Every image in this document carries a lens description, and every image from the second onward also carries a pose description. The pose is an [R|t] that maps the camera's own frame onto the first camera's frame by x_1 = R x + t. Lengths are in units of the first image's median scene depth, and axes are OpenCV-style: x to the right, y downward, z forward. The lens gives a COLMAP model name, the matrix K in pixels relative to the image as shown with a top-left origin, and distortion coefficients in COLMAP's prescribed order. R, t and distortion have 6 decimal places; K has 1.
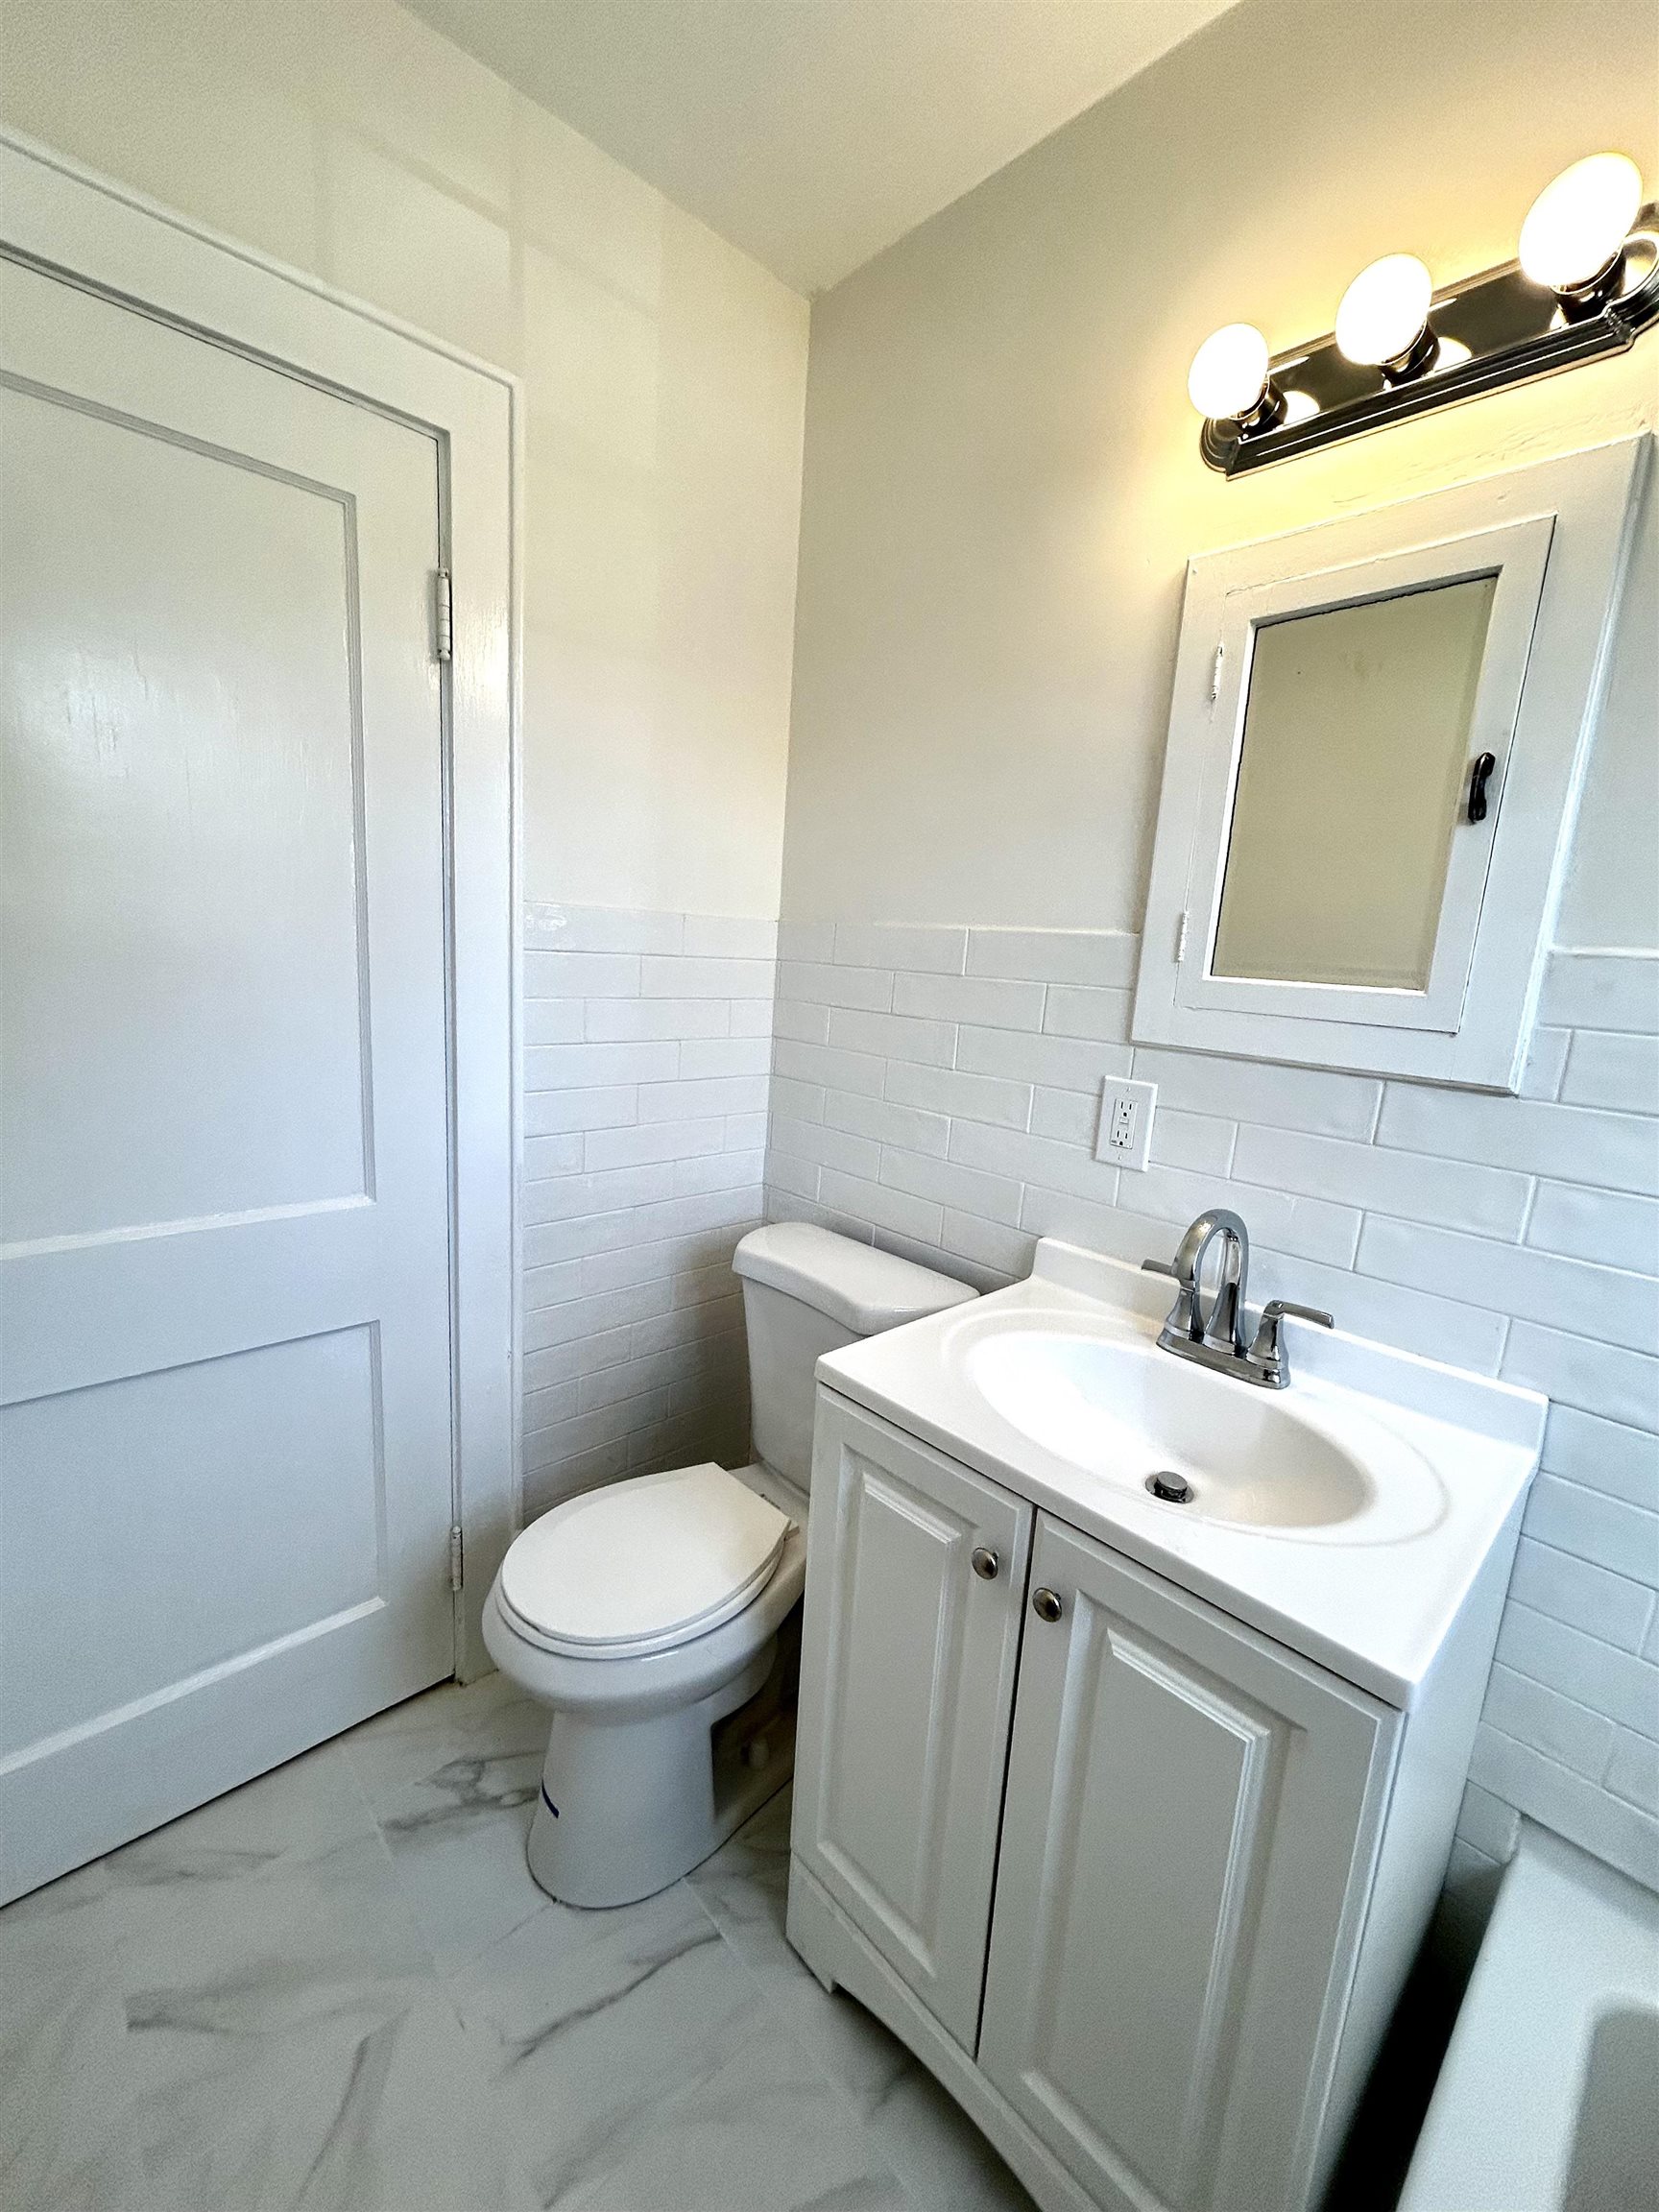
lens RADIAL K [[887.8, 0, 829.5], [0, 887.8, 1106.0], [0, 0, 1]] dist [-0.003015, 0.000402]
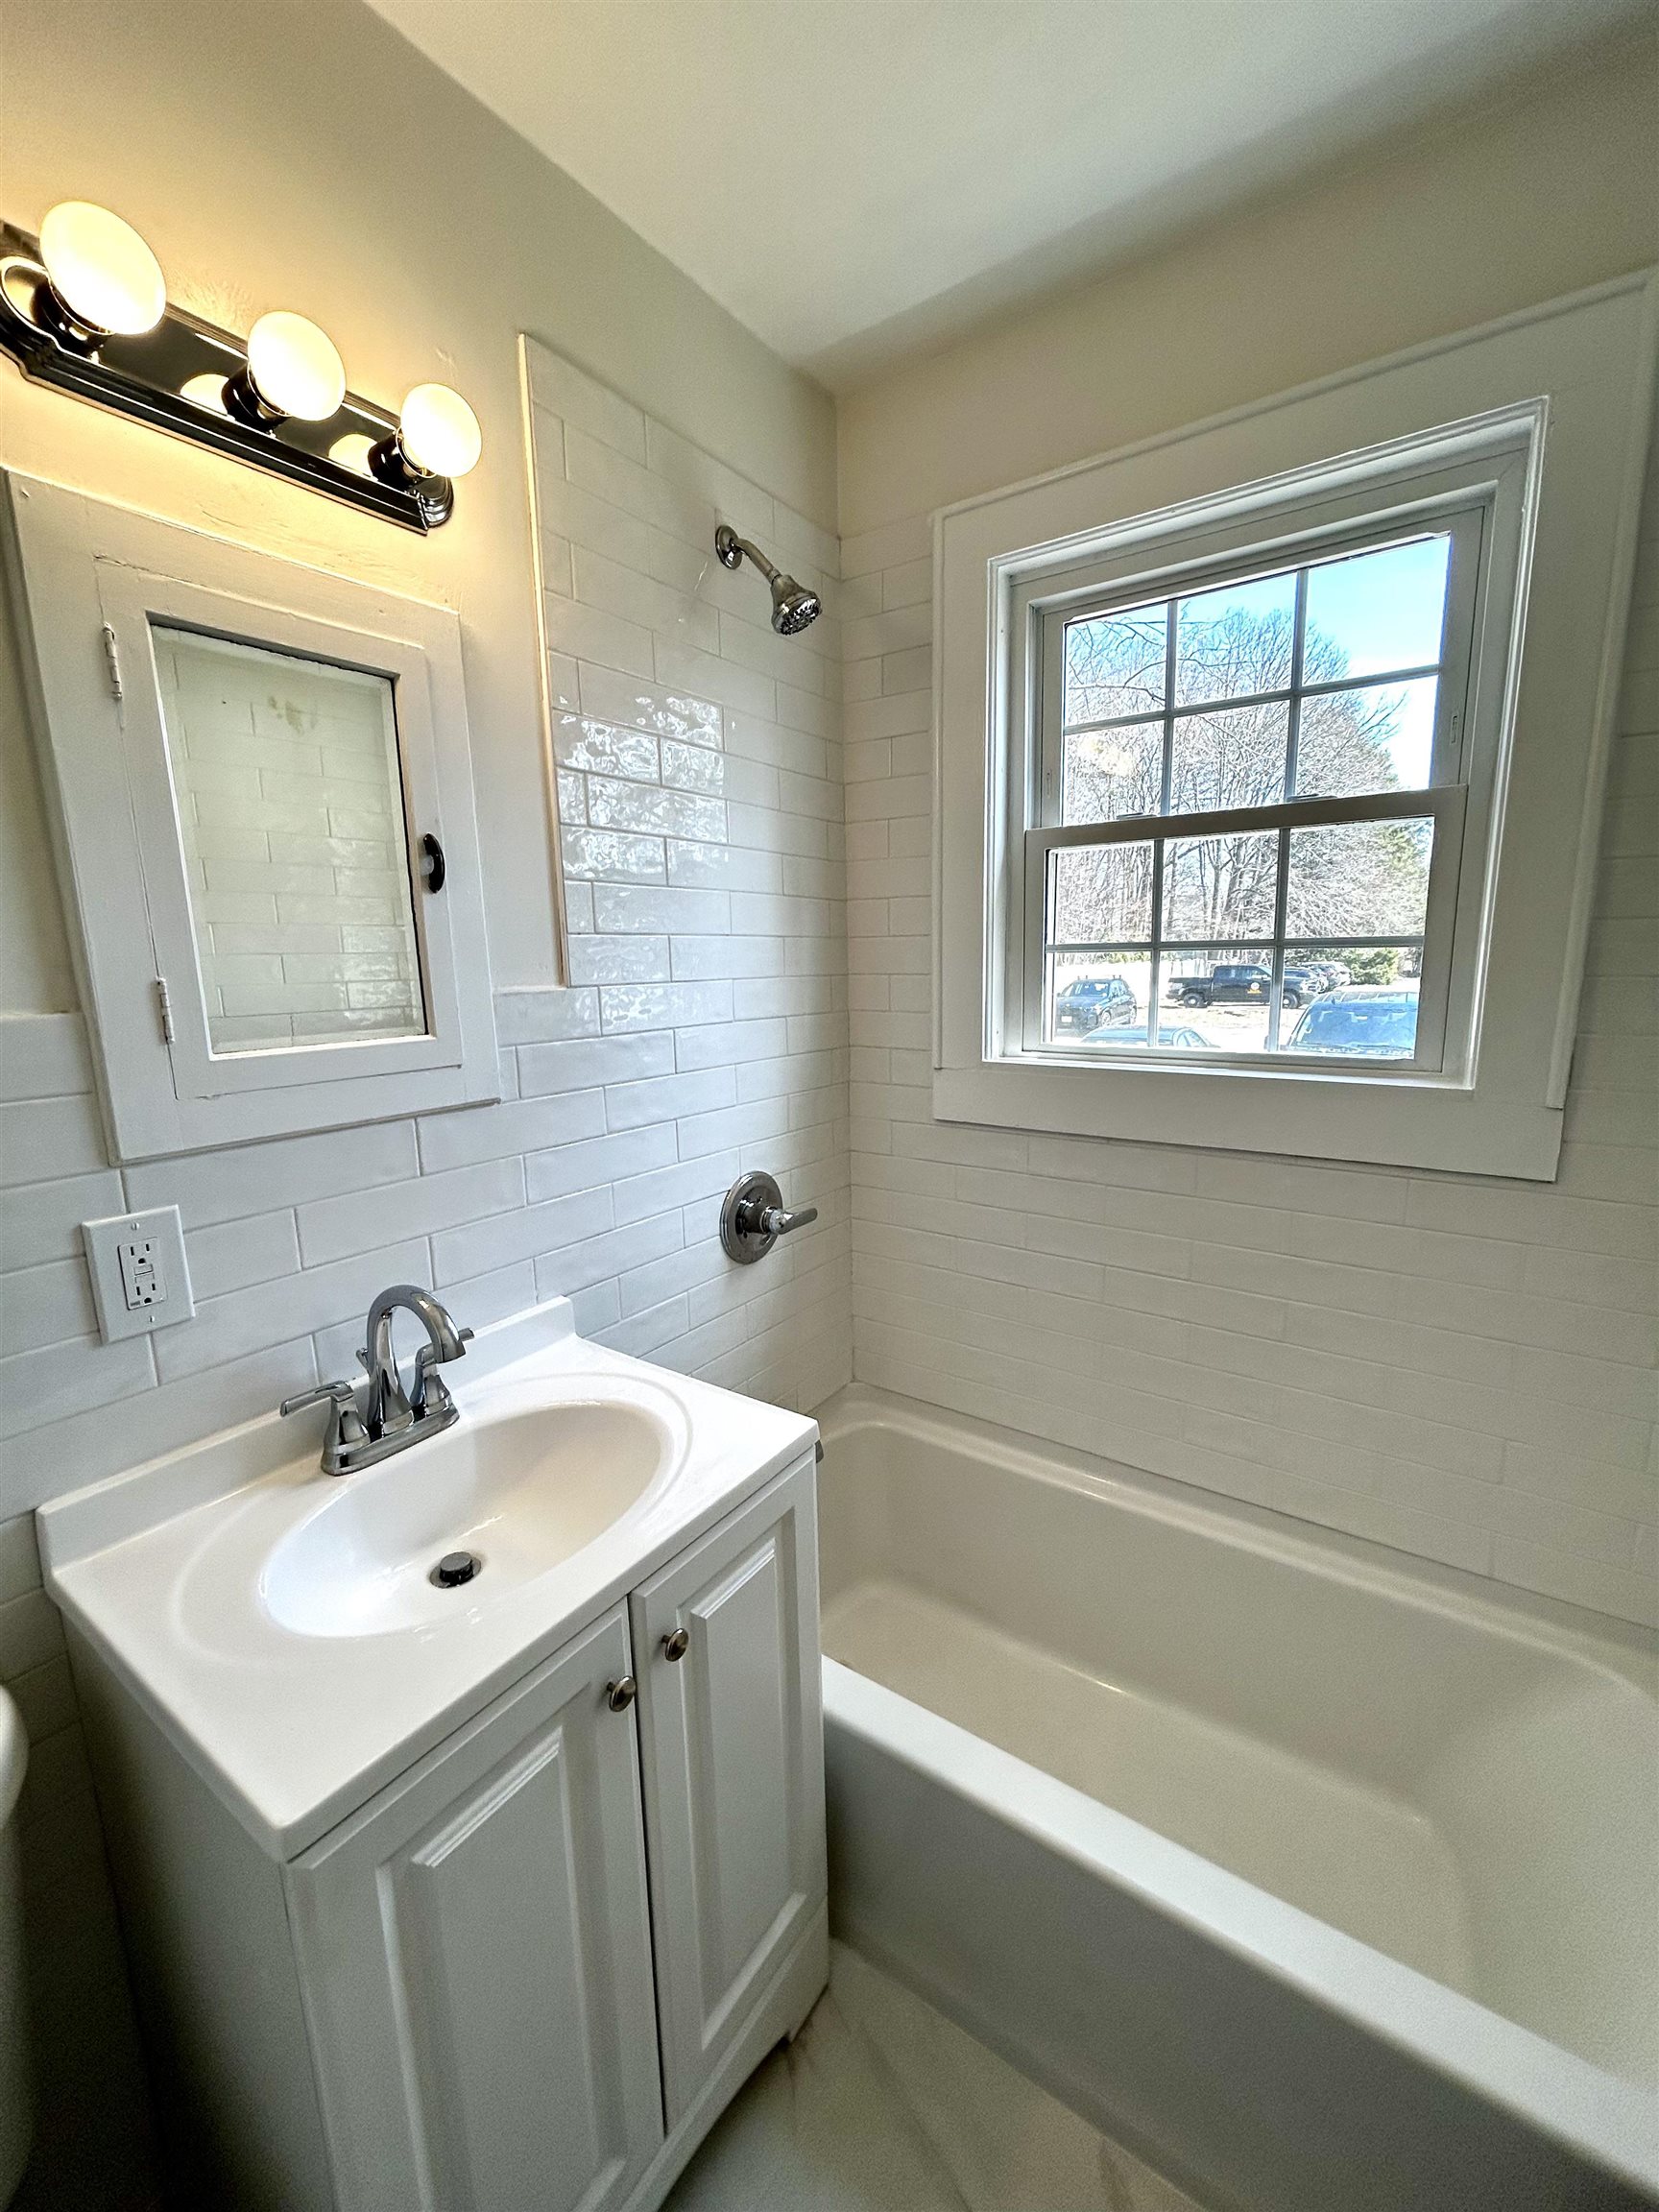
lens RADIAL K [[887.8, 0, 829.5], [0, 887.8, 1106.0], [0, 0, 1]] dist [-0.003015, 0.000402]
pose [[-0.208524, -0.225922, 0.951566, -0.506250], [0.179103, 0.947679, 0.264247, -0.231400], [-0.961478, 0.225530, -0.157151, 0.643166]]
